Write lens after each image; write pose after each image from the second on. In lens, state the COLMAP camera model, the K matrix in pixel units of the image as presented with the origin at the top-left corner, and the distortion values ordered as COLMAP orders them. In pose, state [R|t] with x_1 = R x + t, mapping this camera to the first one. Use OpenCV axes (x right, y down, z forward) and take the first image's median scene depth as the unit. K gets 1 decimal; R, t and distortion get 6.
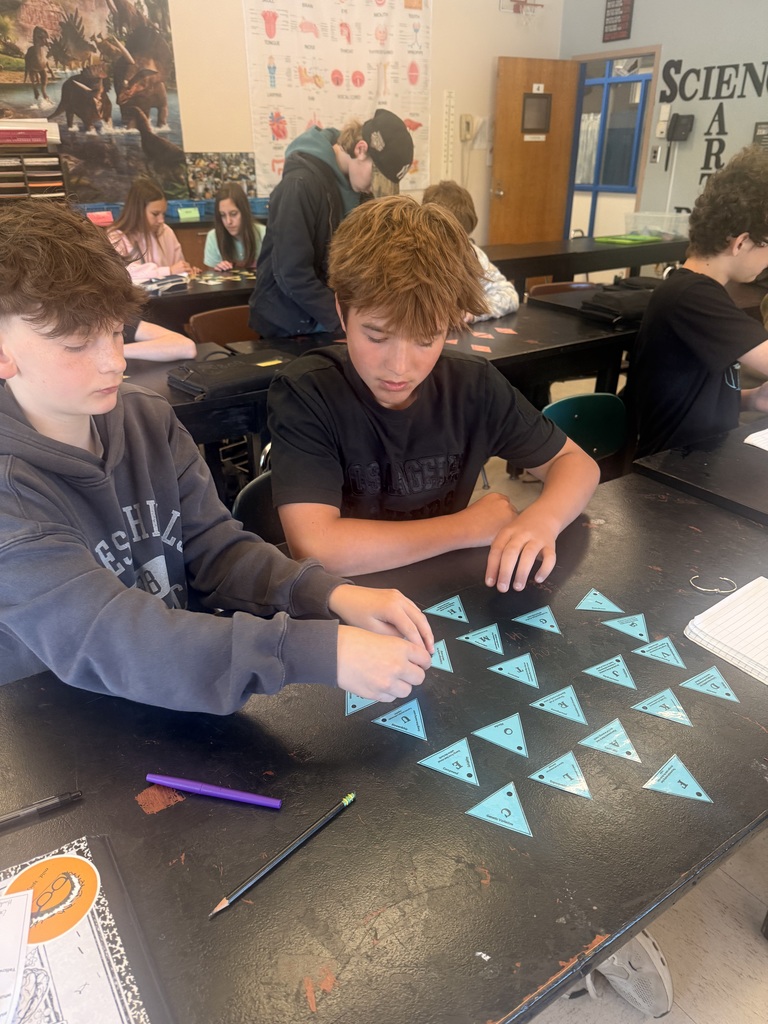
lens RADIAL K [[717.1, 0, 384.0], [0, 717.1, 512.0], [0, 0, 1]] dist [0.002629, -0.001236]
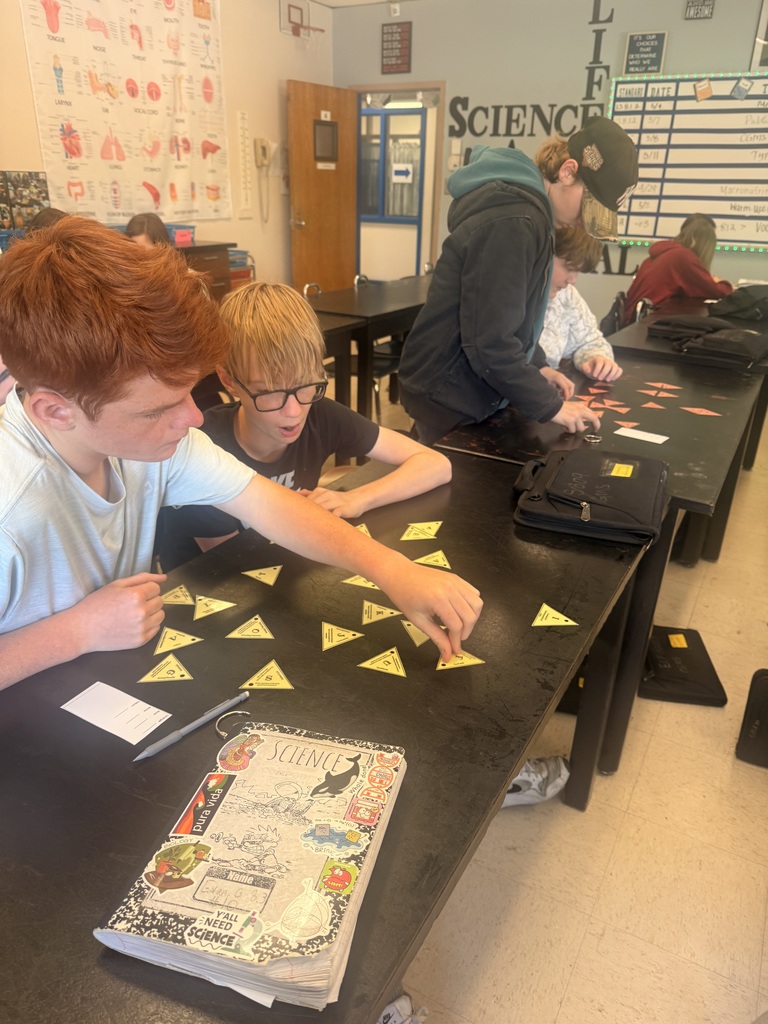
lens RADIAL K [[717.1, 0, 384.0], [0, 717.1, 512.0], [0, 0, 1]] dist [0.002629, -0.001236]
pose [[0.910038, -0.150917, 0.386077, -0.189093], [0.162709, 0.986672, 0.002163, -0.064137], [-0.381258, 0.060850, 0.922464, 0.133124]]
